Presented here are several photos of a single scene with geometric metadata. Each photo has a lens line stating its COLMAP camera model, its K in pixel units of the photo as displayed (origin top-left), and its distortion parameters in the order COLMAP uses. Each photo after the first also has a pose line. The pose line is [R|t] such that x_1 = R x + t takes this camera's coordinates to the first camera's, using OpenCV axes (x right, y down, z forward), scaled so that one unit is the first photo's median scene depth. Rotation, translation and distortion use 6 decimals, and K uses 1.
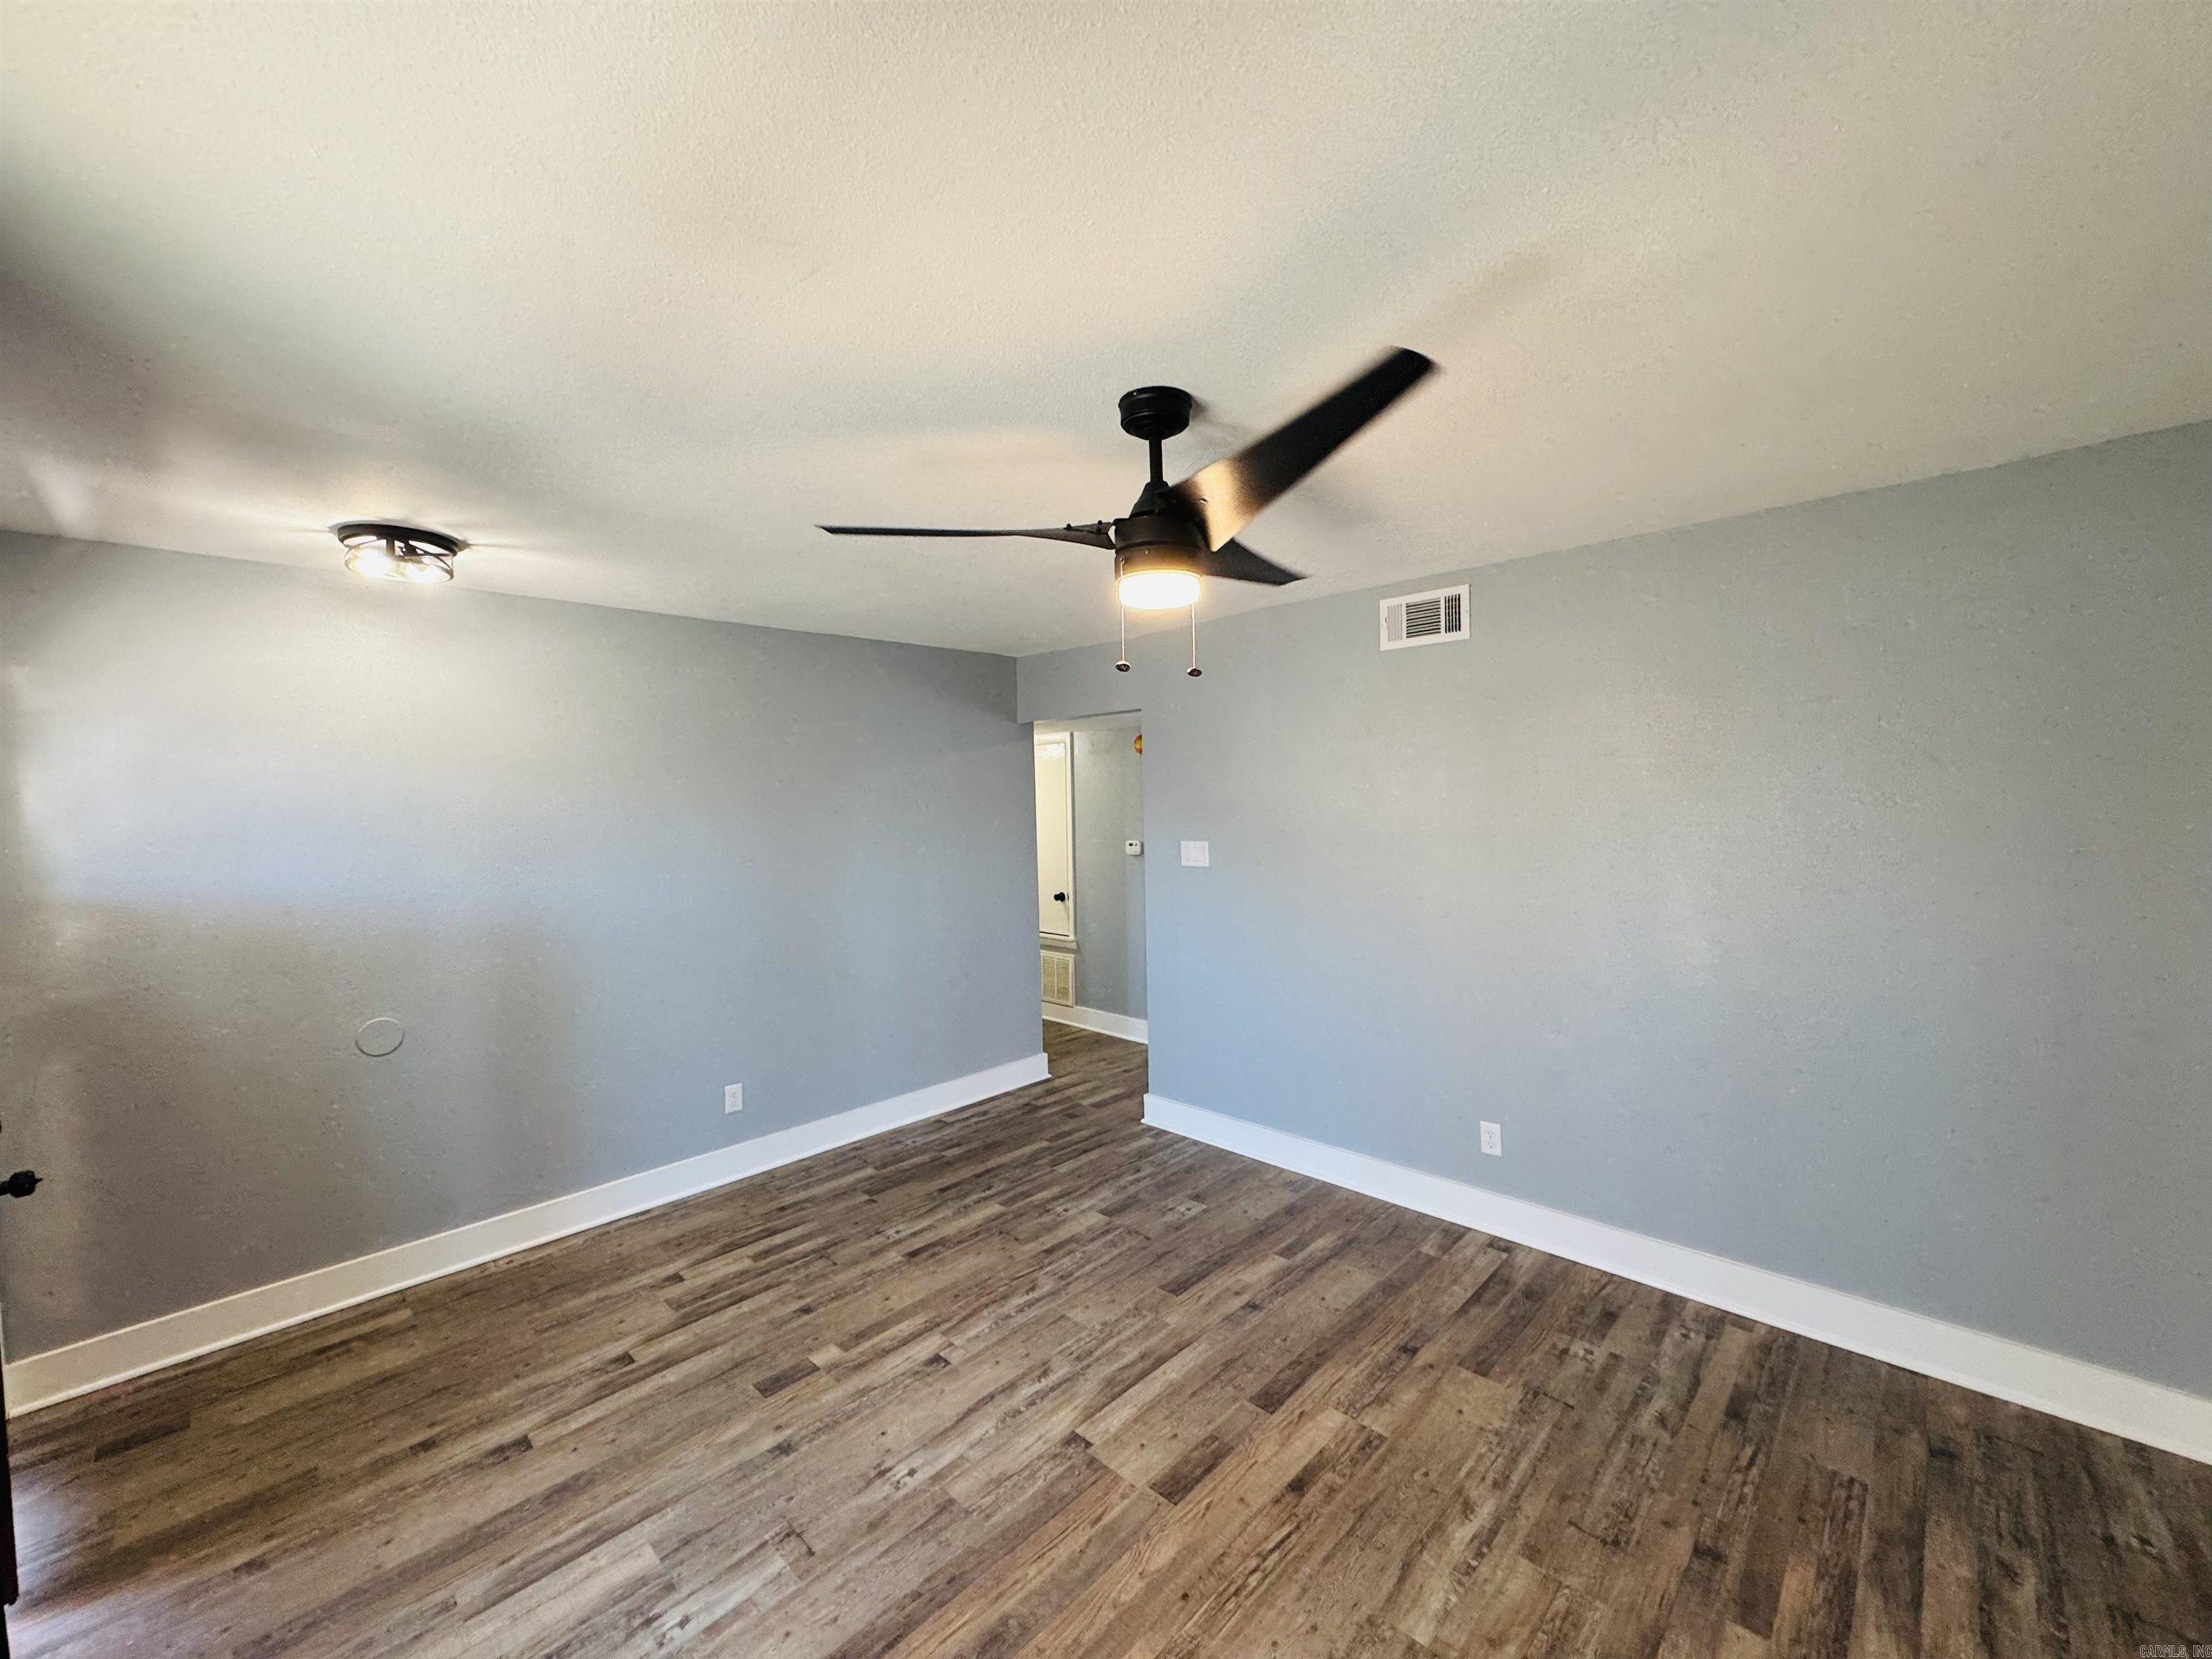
lens RADIAL K [[880.6, 0, 1104.5], [0, 880.6, 819.1], [0, 0, 1]] dist [-0.001841, 0.000705]
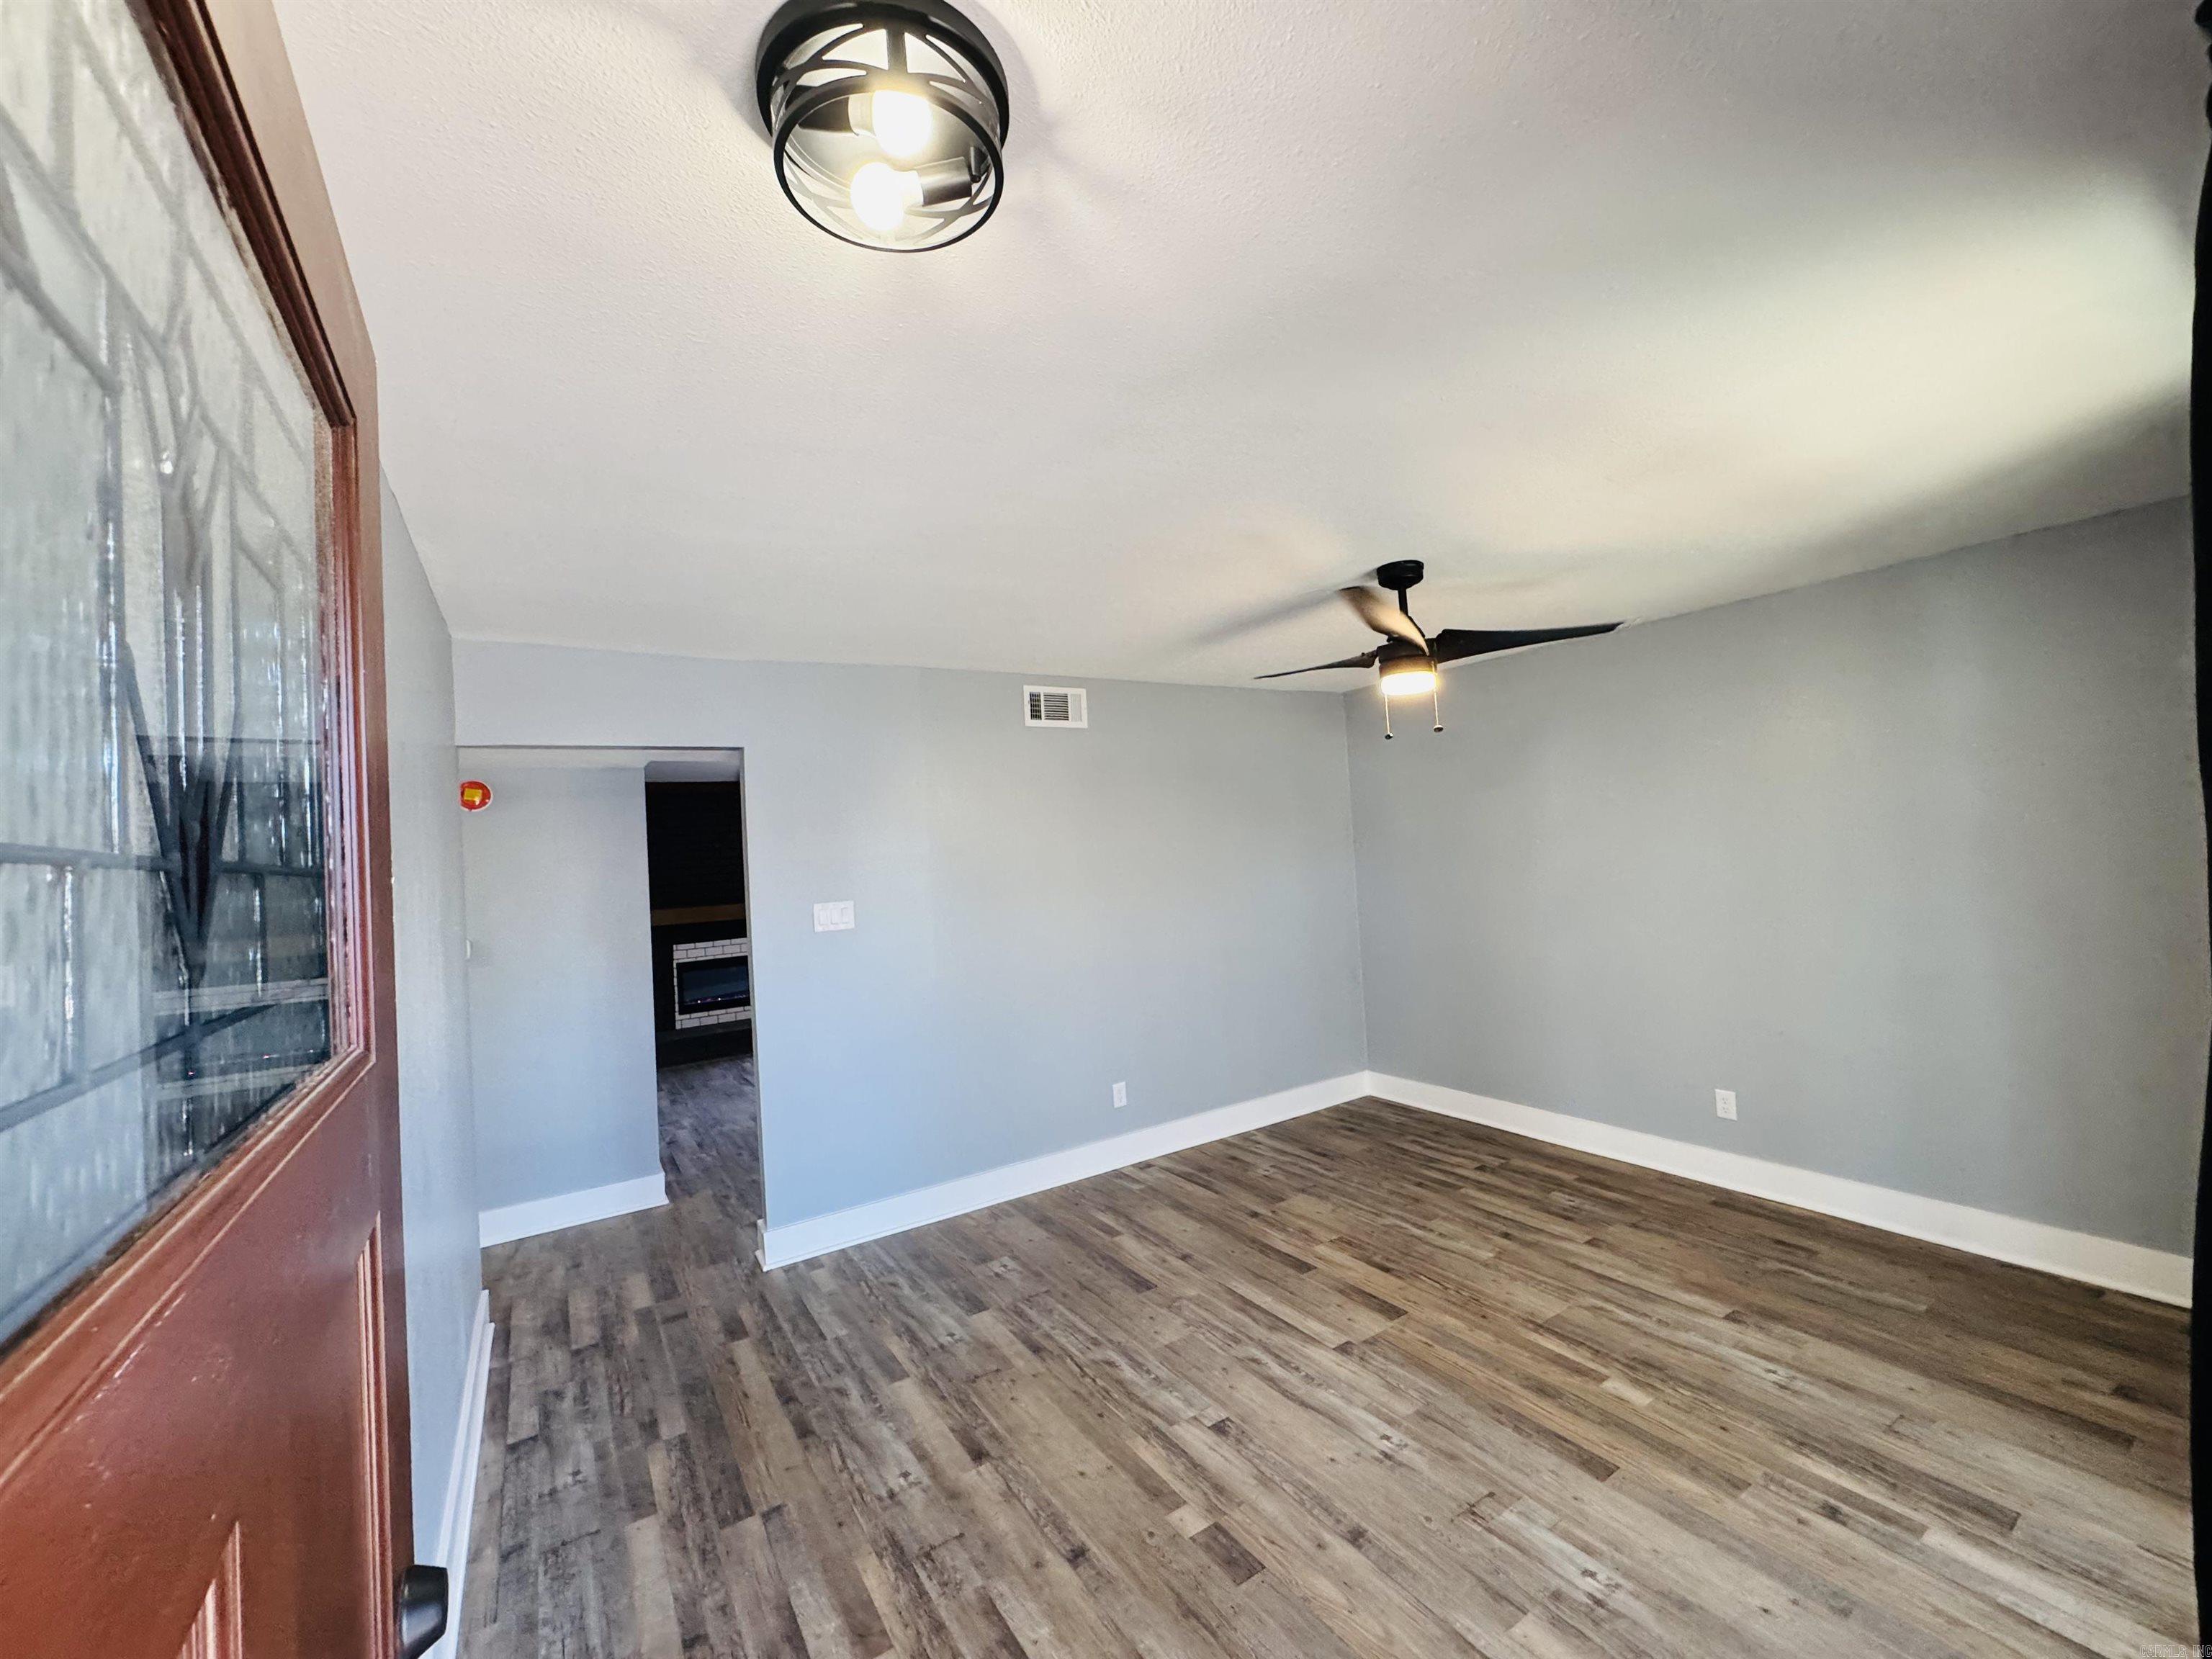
lens RADIAL K [[880.6, 0, 1105.9], [0, 880.6, 819.2], [0, 0, 1]] dist [-0.001841, 0.000705]
pose [[0.231523, 0.043570, 0.971853, -1.074980], [0.074486, 0.995270, -0.062364, 0.027170], [-0.969974, 0.086828, 0.227182, 0.800903]]
